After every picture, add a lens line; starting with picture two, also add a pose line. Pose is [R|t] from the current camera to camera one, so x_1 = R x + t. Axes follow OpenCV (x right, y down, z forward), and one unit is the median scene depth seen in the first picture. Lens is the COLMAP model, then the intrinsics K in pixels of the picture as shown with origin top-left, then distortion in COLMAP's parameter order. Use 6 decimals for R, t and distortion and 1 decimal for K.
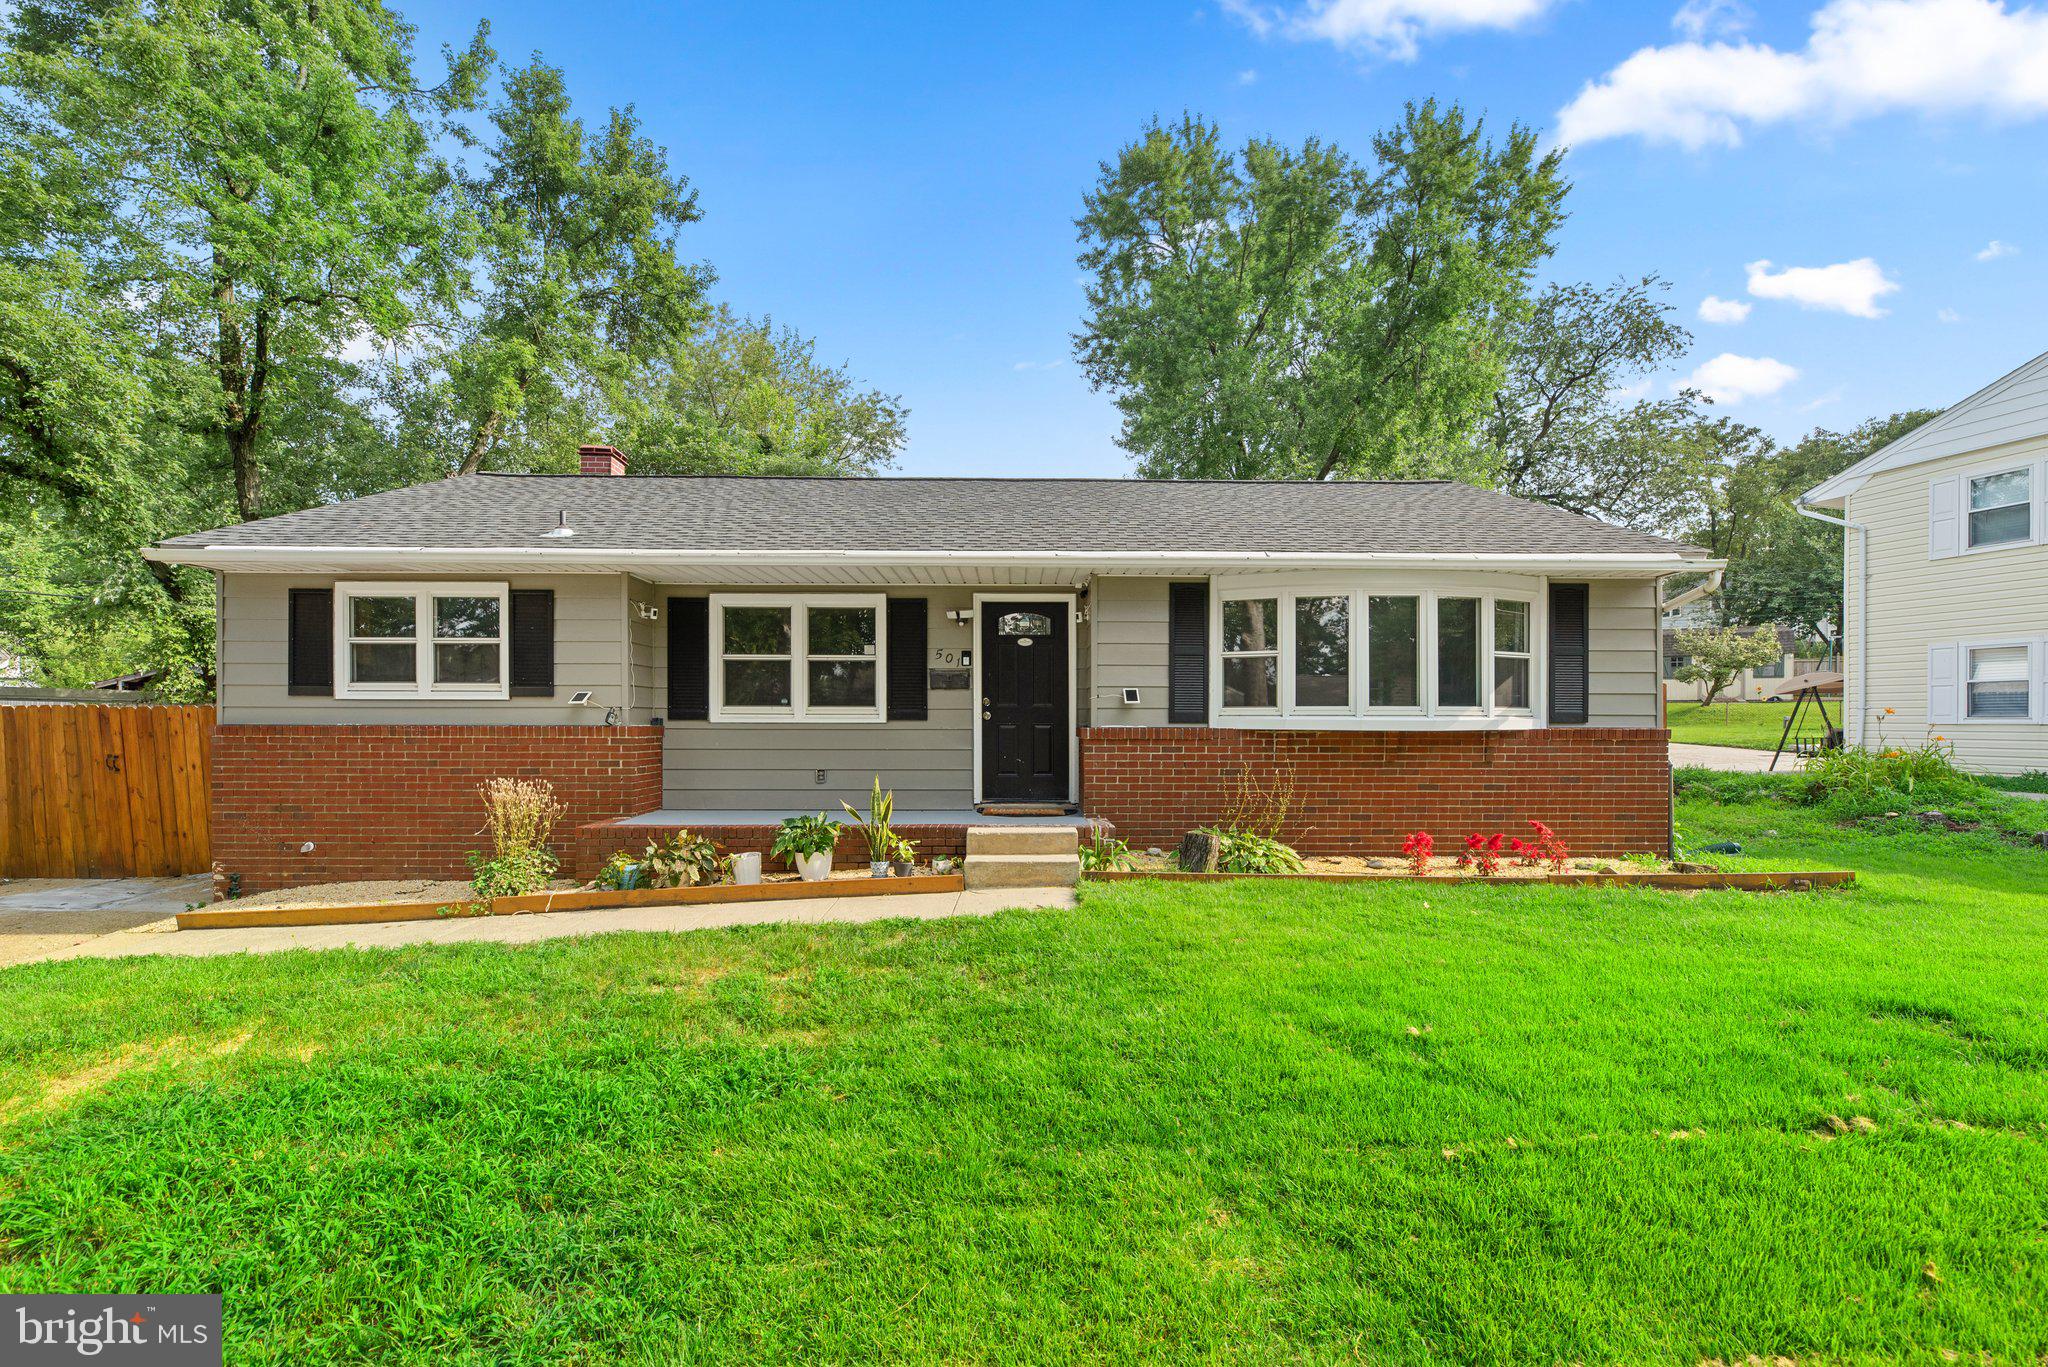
lens RADIAL K [[875.4, 0, 1004.9], [0, 875.4, 619.2], [0, 0, 1]] dist [-0.000782, -0.000203]
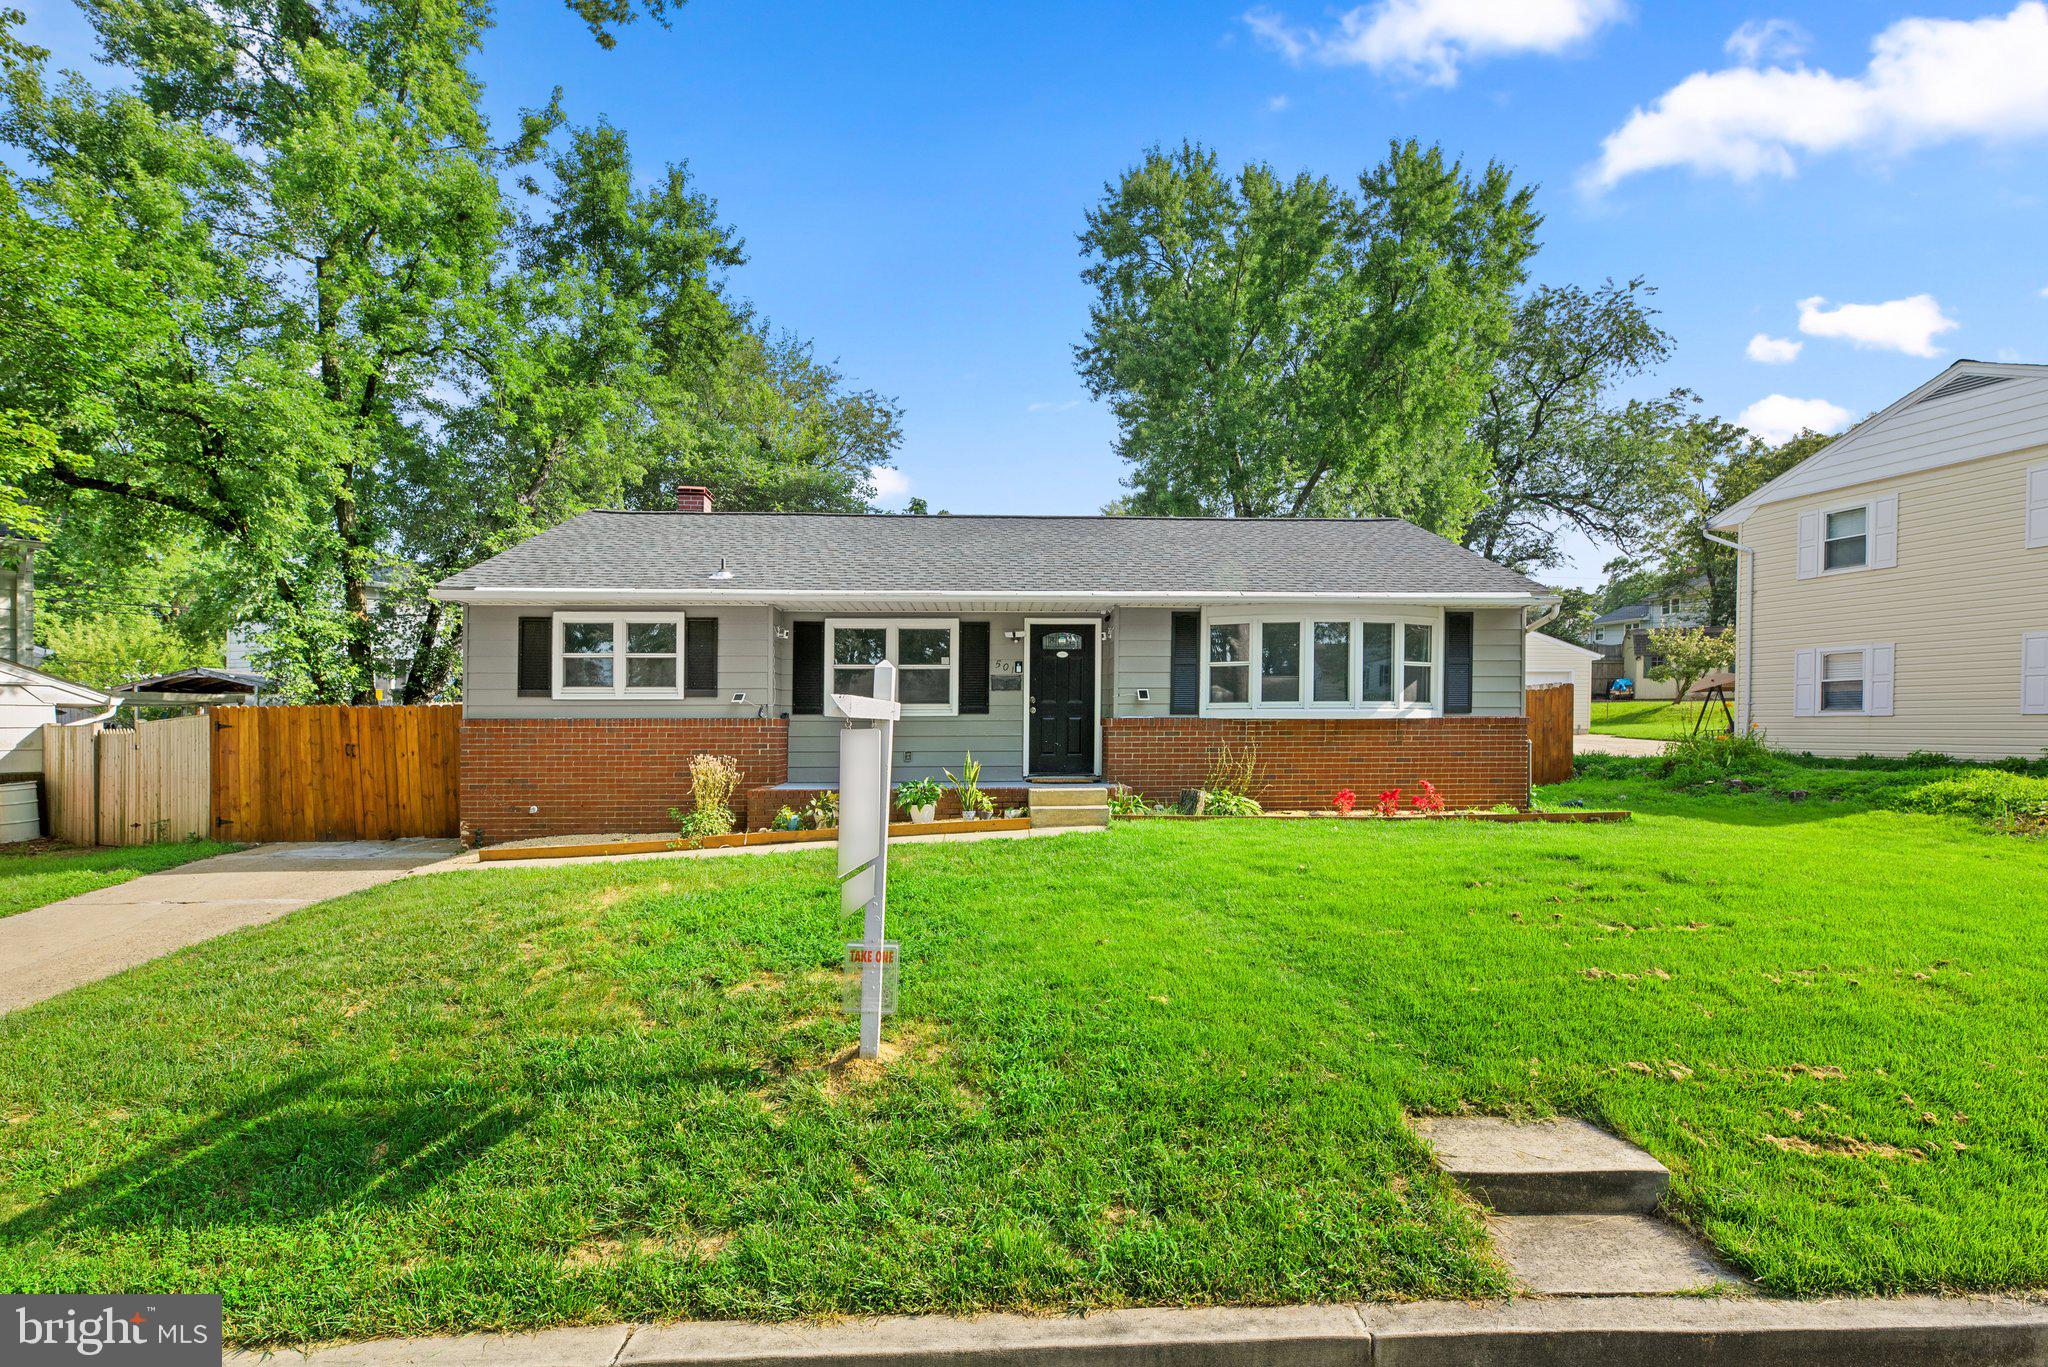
lens RADIAL K [[974.4, 0, 1024.0], [0, 974.4, 683.5], [0, 0, 1]] dist [0.000080, -0.000045]
pose [[0.998790, -0.003365, 0.049071, -0.099569], [-0.000242, 0.997309, 0.073308, -0.035459], [-0.049186, -0.073231, 0.996101, -0.432569]]
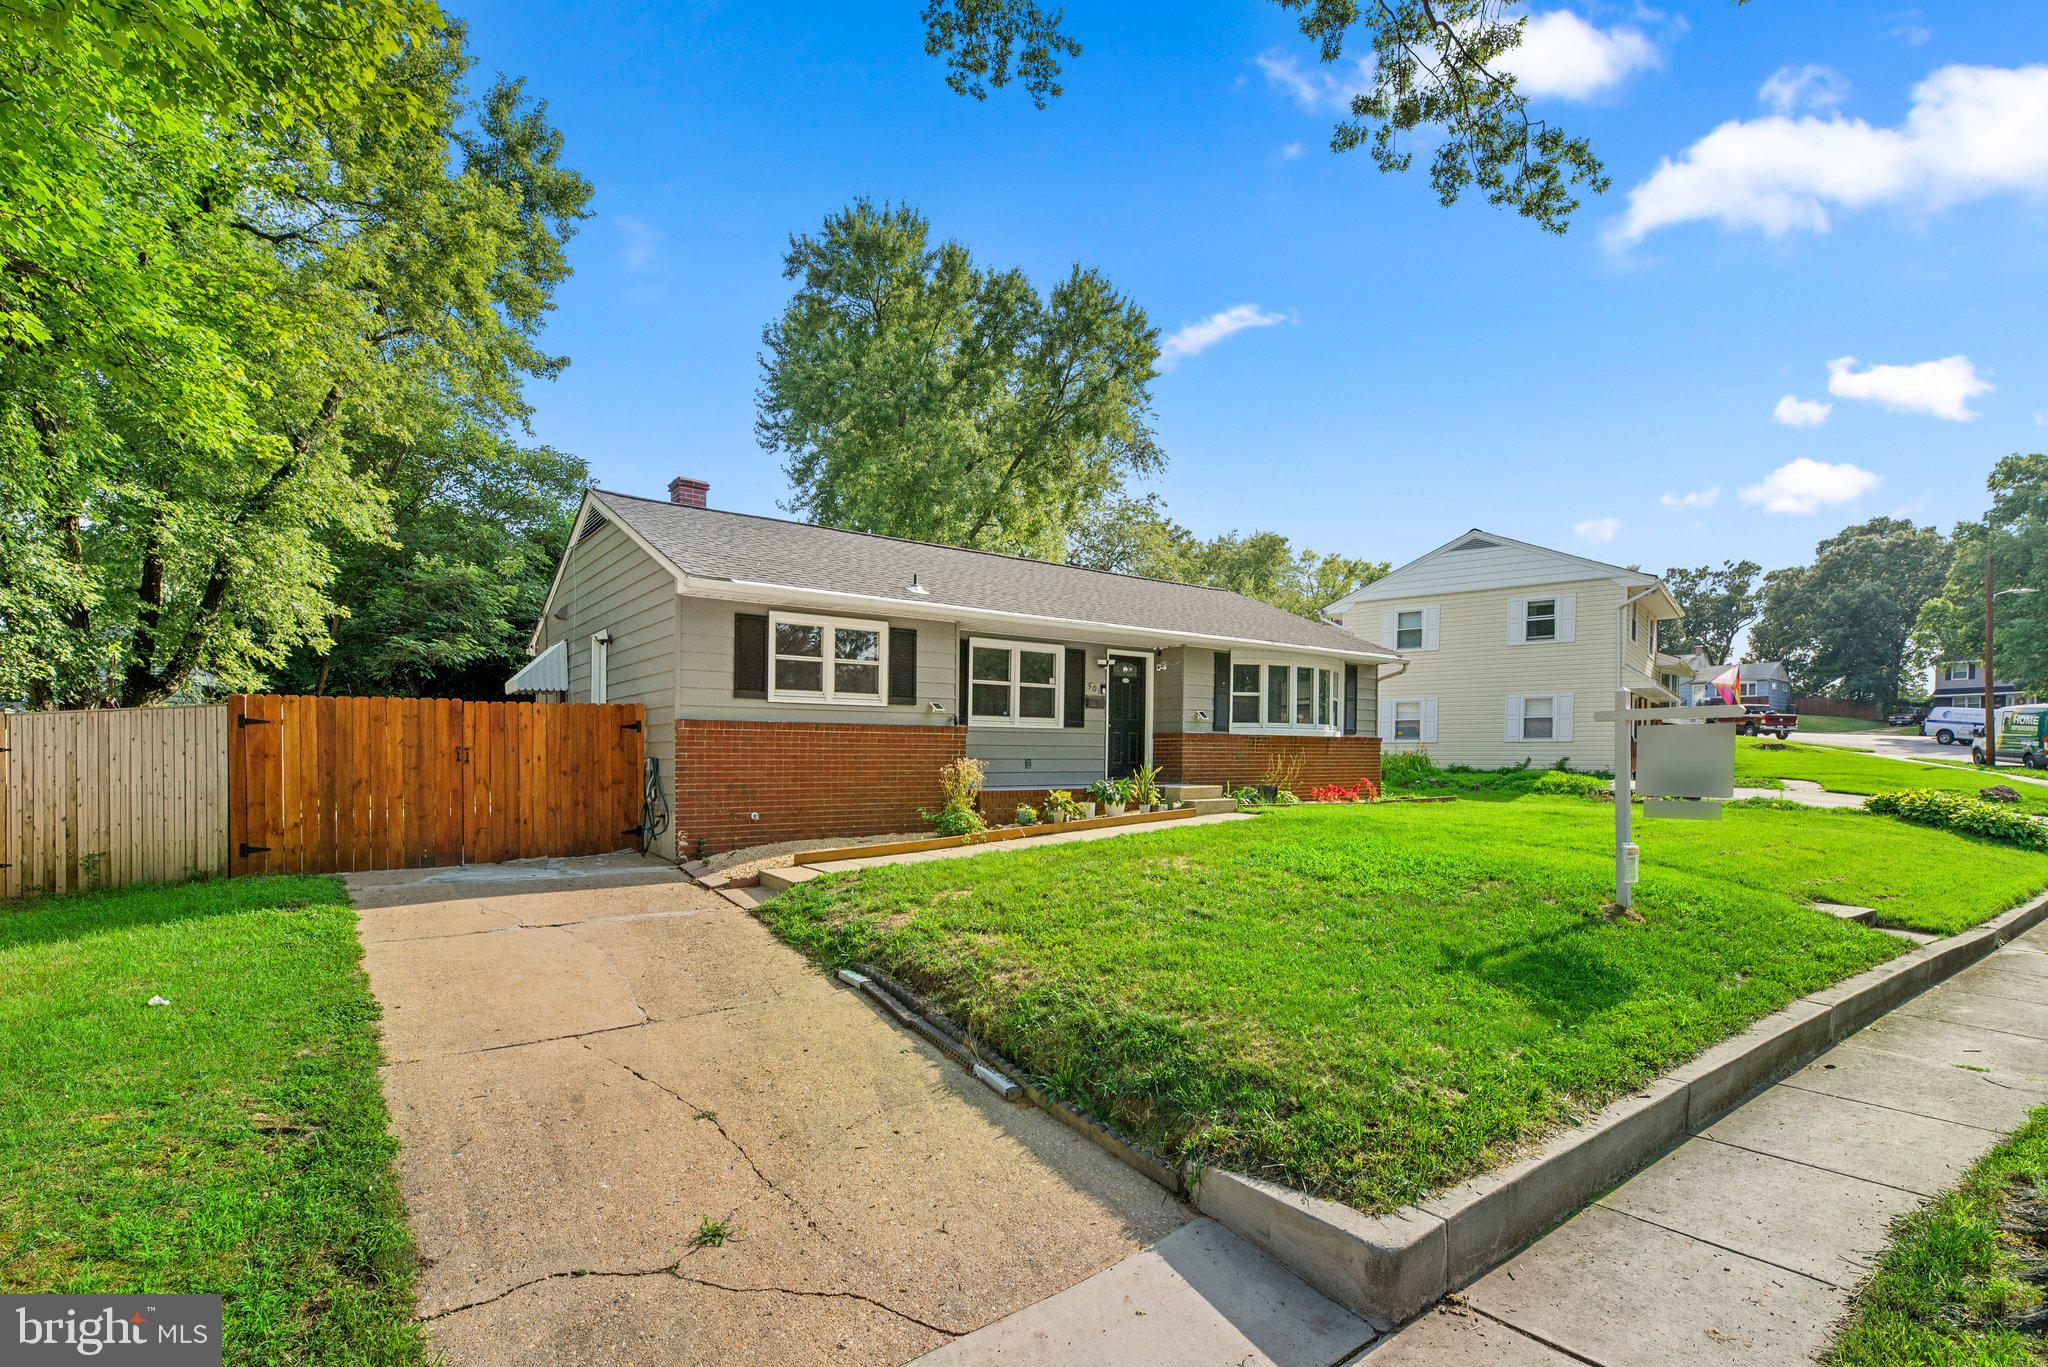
lens RADIAL K [[979.4, 0, 1024.8], [0, 979.4, 731.7], [0, 0, 1]] dist [0.000262, 0.000037]
pose [[0.804263, 0.015960, 0.594060, -1.104442], [-0.069698, 0.995274, 0.067621, 0.009754], [-0.590173, -0.095790, 0.801574, -0.317181]]
